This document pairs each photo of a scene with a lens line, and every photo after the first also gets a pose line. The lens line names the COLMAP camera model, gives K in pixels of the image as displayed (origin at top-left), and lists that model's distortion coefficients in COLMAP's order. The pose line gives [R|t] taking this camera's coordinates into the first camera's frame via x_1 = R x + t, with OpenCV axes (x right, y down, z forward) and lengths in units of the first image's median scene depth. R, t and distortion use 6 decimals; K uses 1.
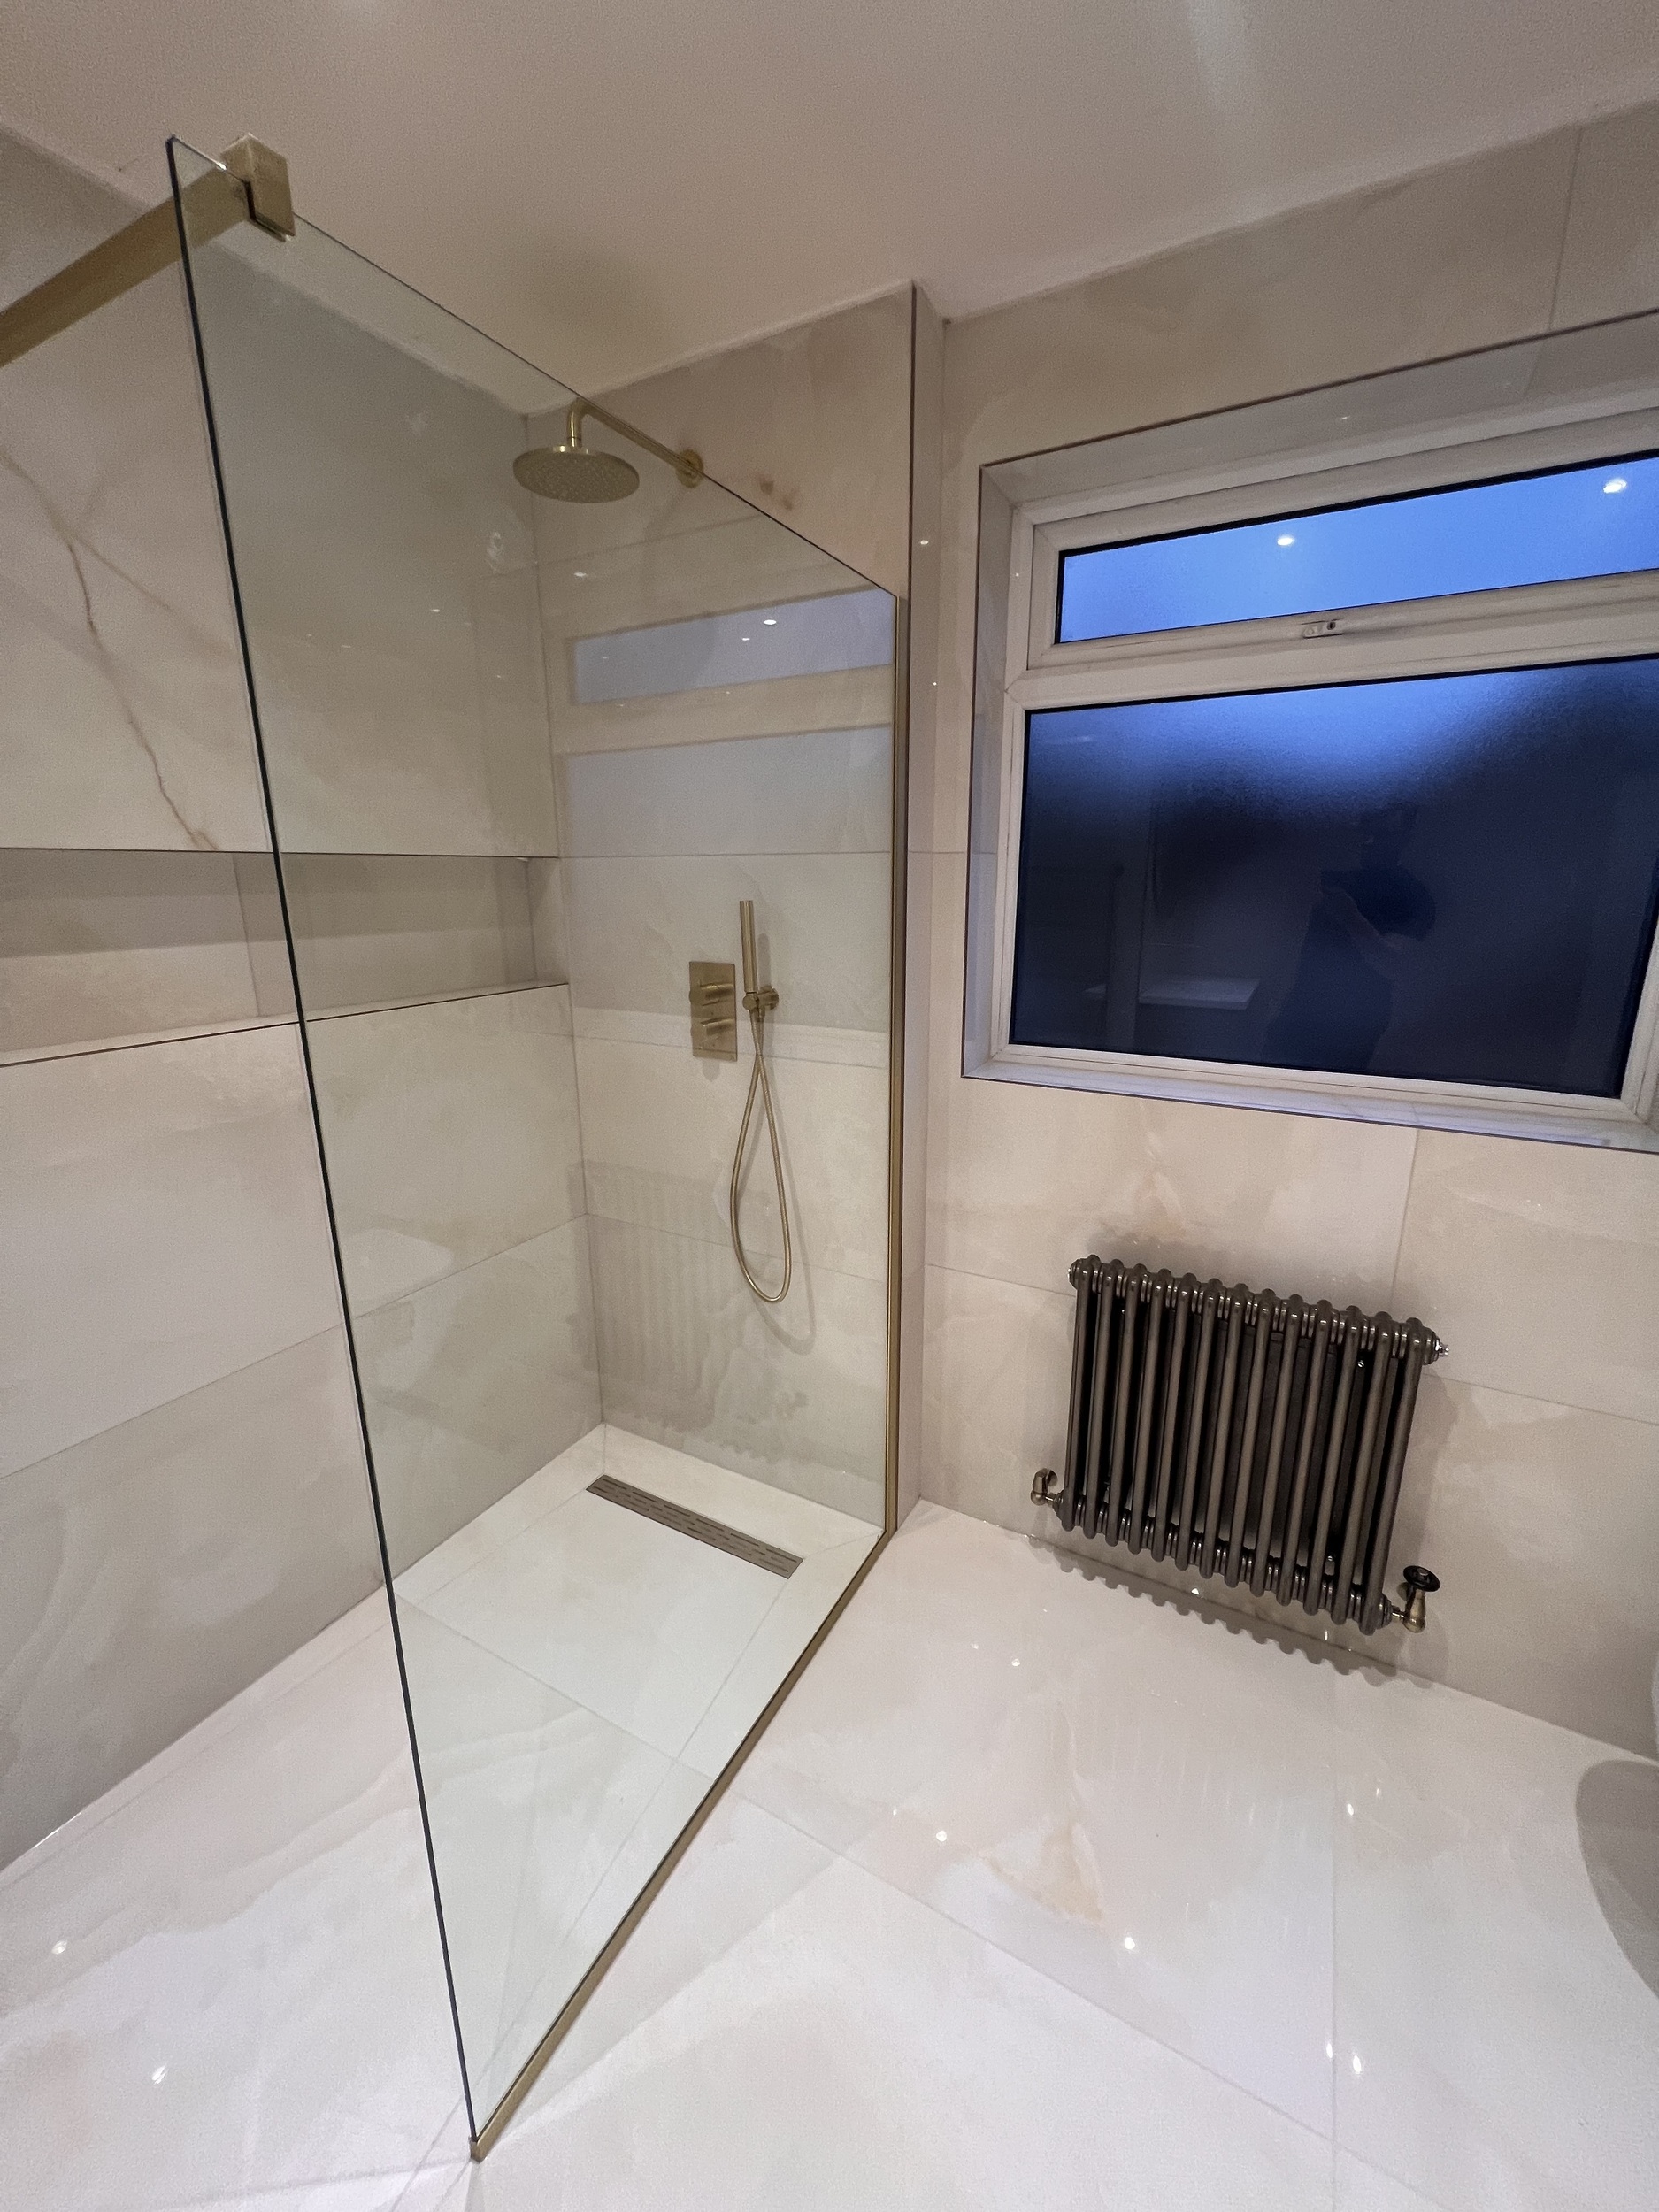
lens RADIAL K [[886.5, 0, 834.4], [0, 886.5, 1097.8], [0, 0, 1]] dist [-0.000622, 0.000032]
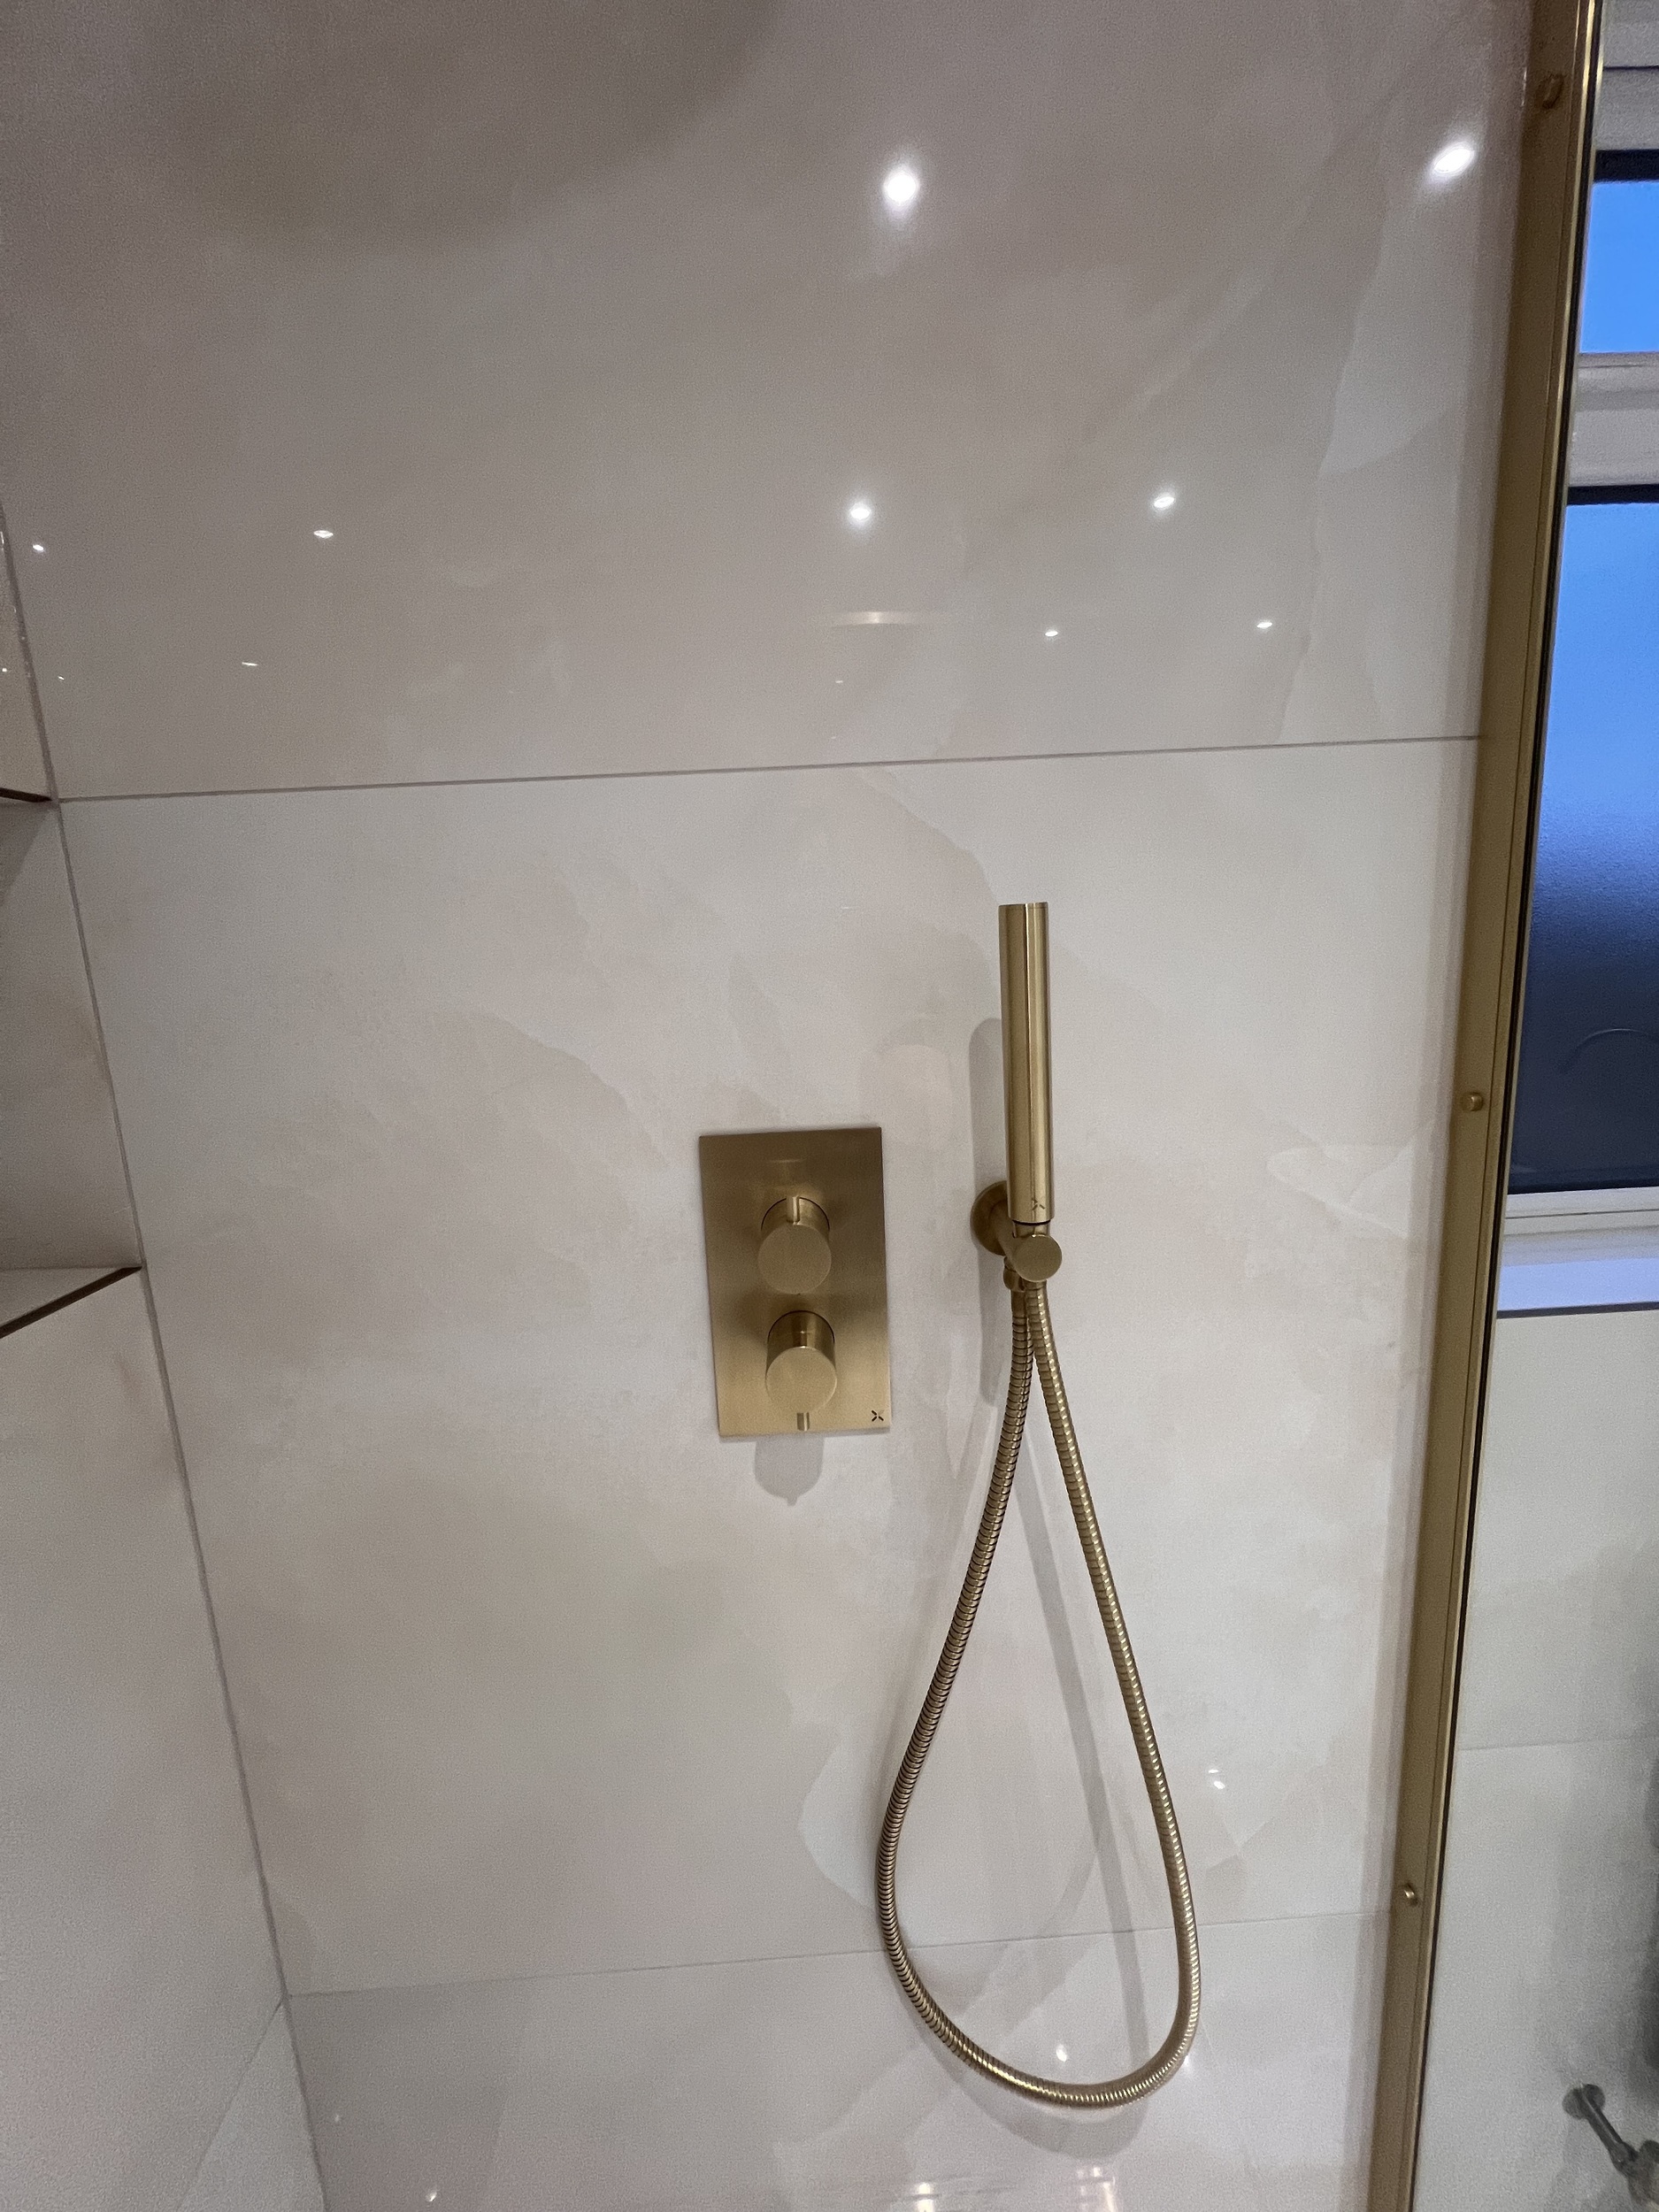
lens RADIAL K [[886.5, 0, 825.9], [0, 886.5, 1126.7], [0, 0, 1]] dist [-0.000622, 0.000032]
pose [[0.852685, -0.126988, 0.506757, -0.301742], [0.171716, 0.984238, -0.042295, -0.149375], [-0.493398, 0.123083, 0.861051, 0.785555]]
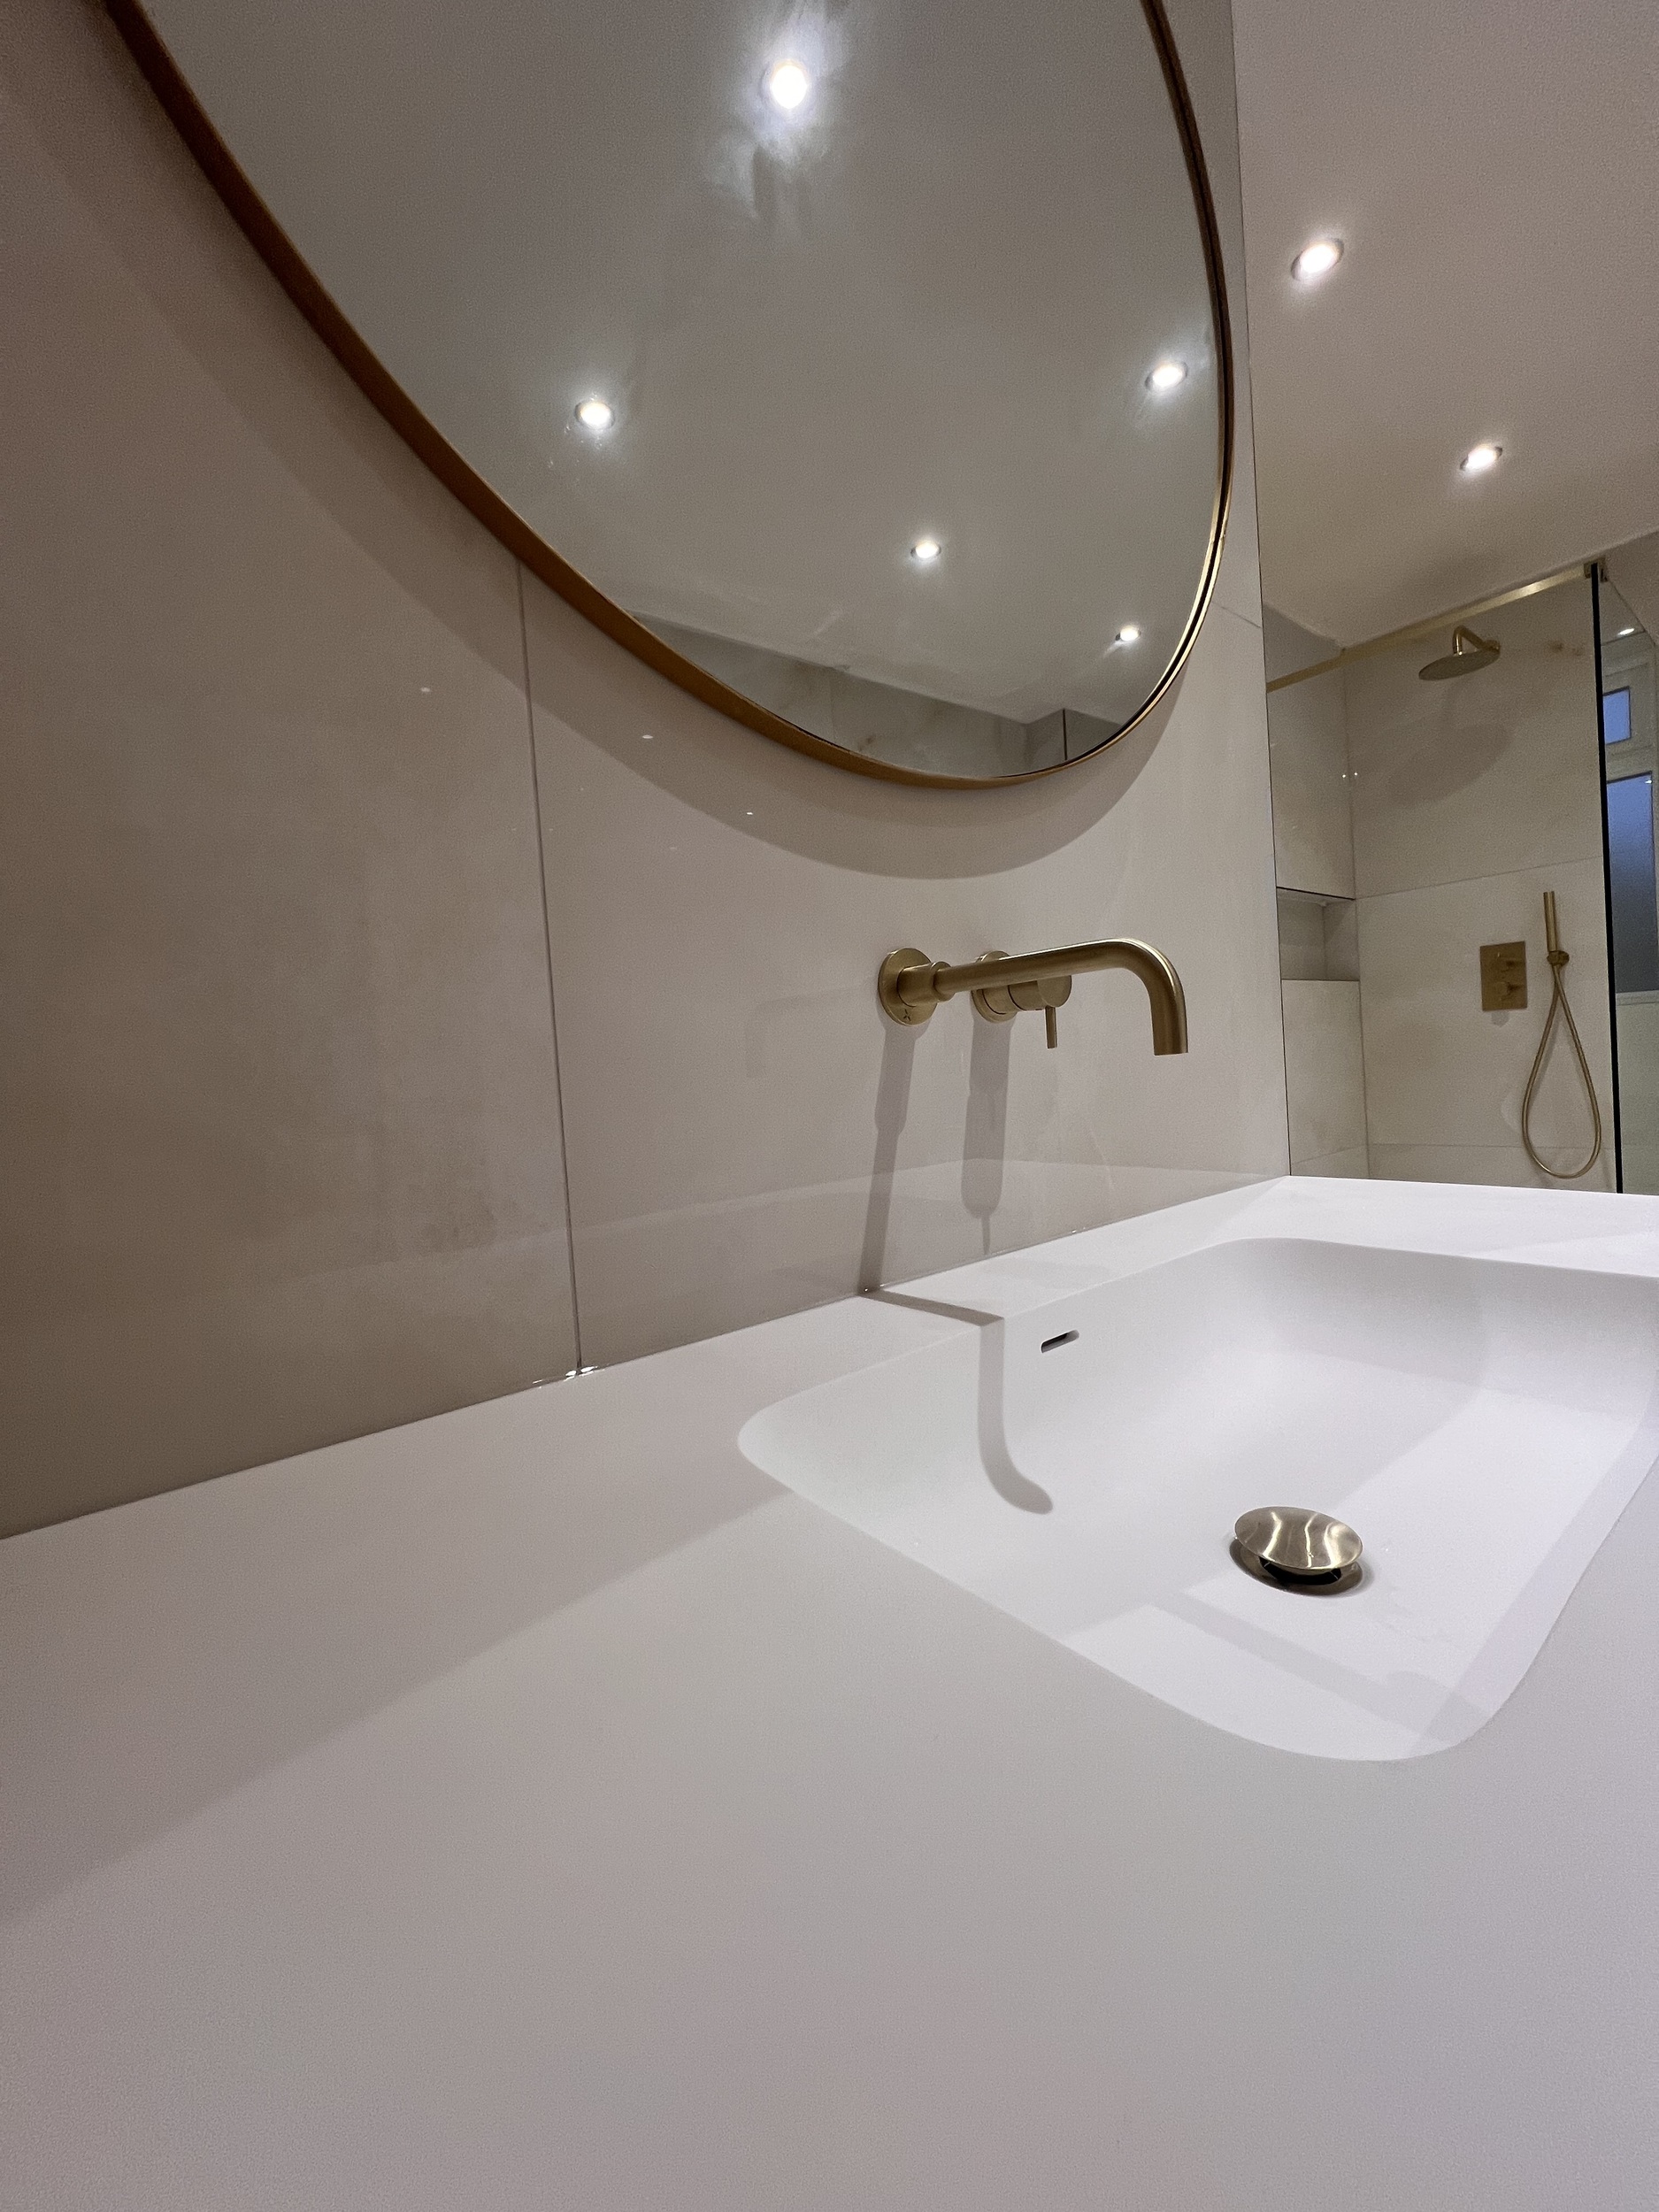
lens RADIAL K [[886.5, 0, 836.0], [0, 886.5, 1105.6], [0, 0, 1]] dist [-0.000622, 0.000032]
pose [[0.925965, -0.046693, -0.374712, -0.676020], [-0.025458, 0.982348, -0.185323, 0.449774], [0.376751, 0.181142, 0.908431, -0.778919]]
